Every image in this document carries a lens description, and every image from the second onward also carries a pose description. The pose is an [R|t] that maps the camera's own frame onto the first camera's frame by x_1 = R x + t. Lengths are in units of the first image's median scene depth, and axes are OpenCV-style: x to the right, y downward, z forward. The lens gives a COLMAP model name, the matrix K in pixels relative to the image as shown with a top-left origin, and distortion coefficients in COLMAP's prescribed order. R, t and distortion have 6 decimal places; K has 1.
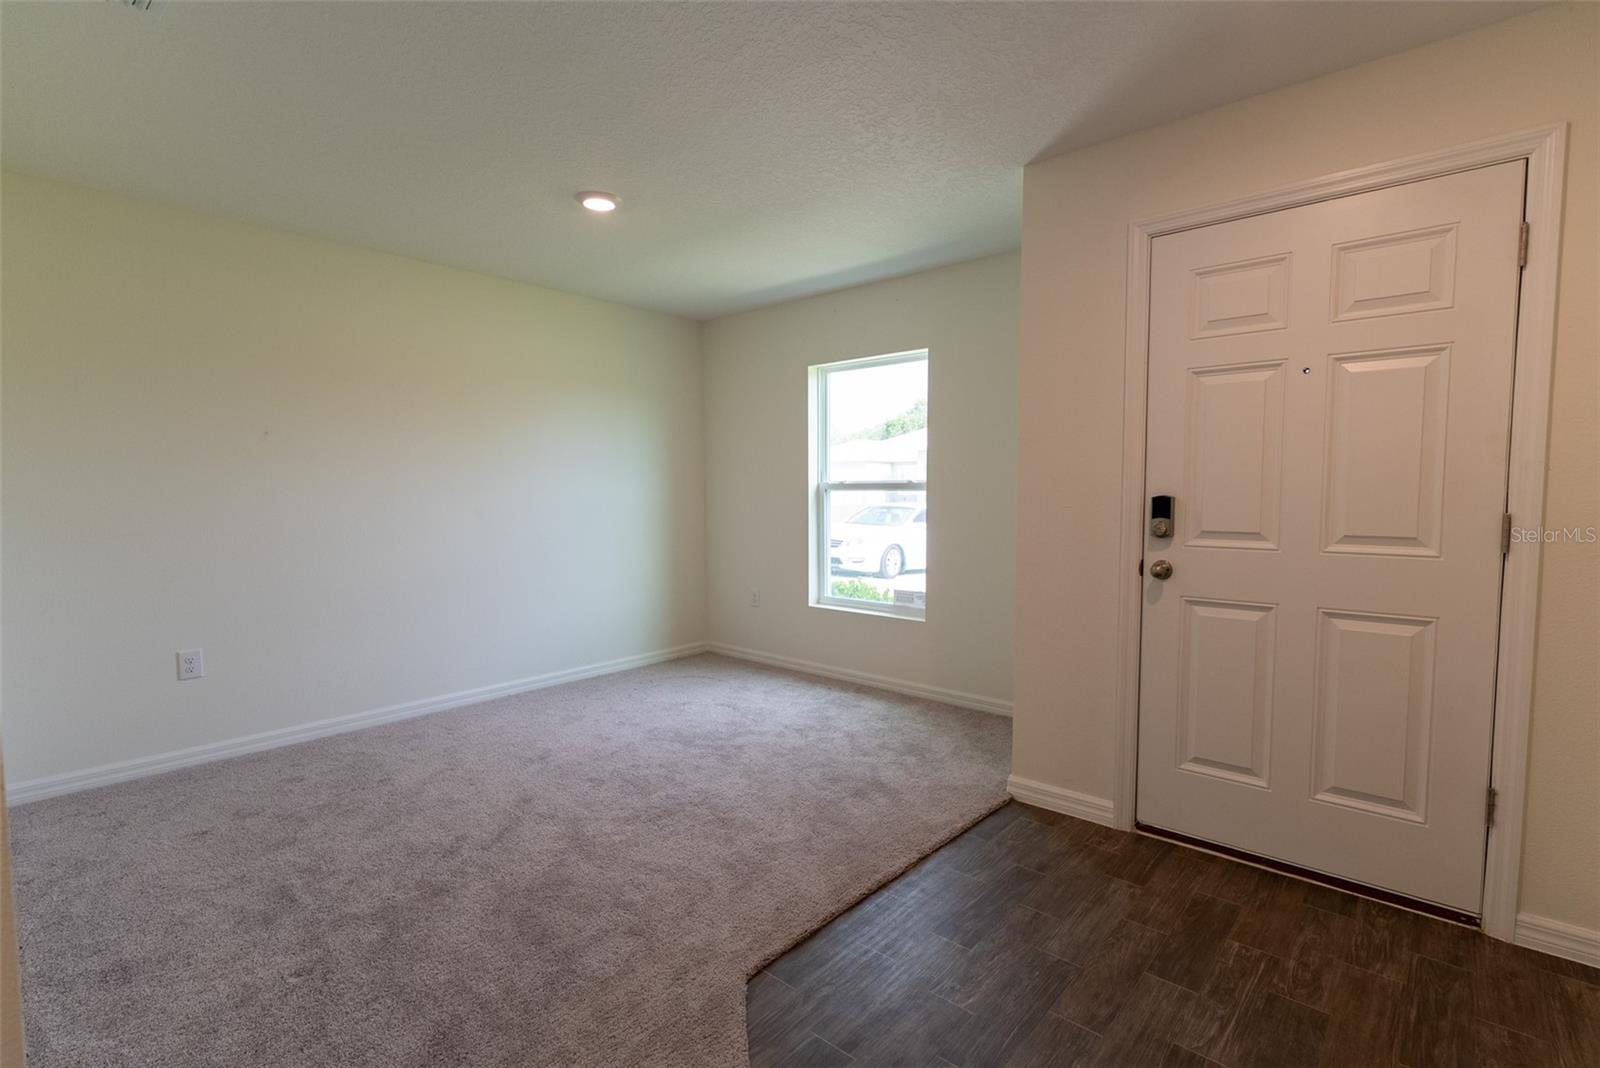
lens RADIAL K [[744.3, 0, 805.9], [0, 744.3, 541.4], [0, 0, 1]] dist [0.000858, -0.002389]
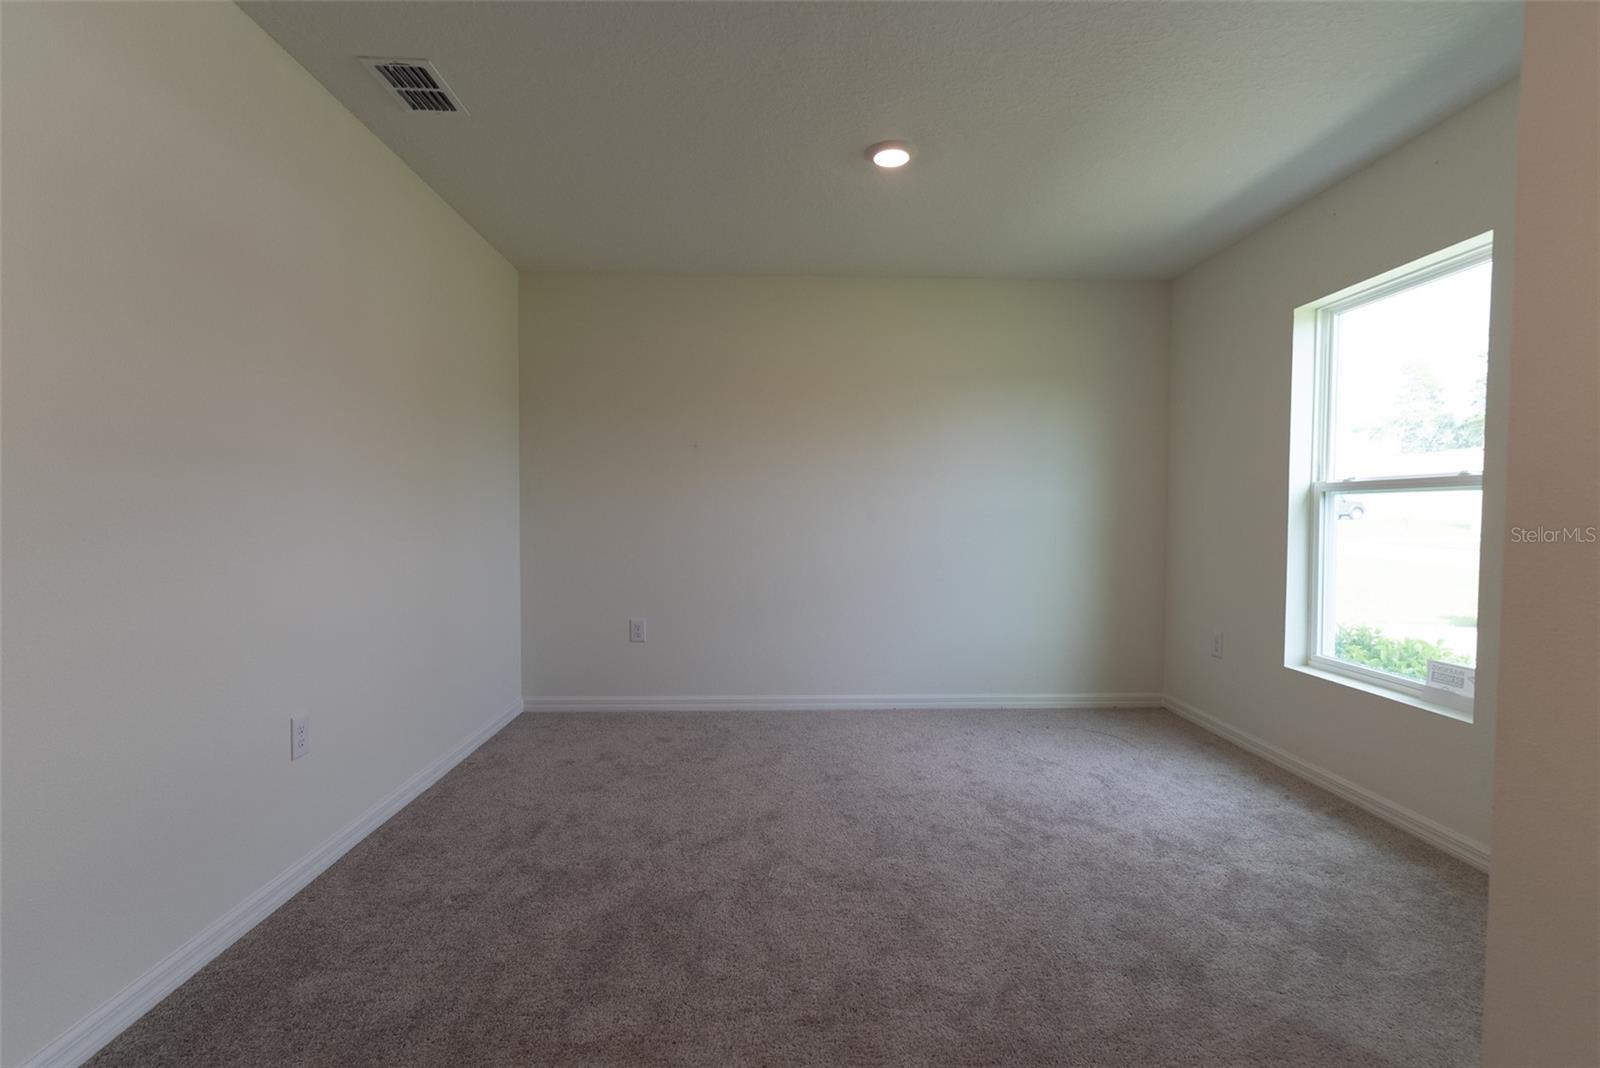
lens RADIAL K [[744.3, 0, 805.9], [0, 744.3, 541.4], [0, 0, 1]] dist [0.000858, -0.002389]
pose [[0.685666, 0.035371, -0.727057, 0.243500], [-0.058711, 0.998252, -0.006804, 0.005225], [0.725545, 0.047352, 0.686544, 0.283869]]
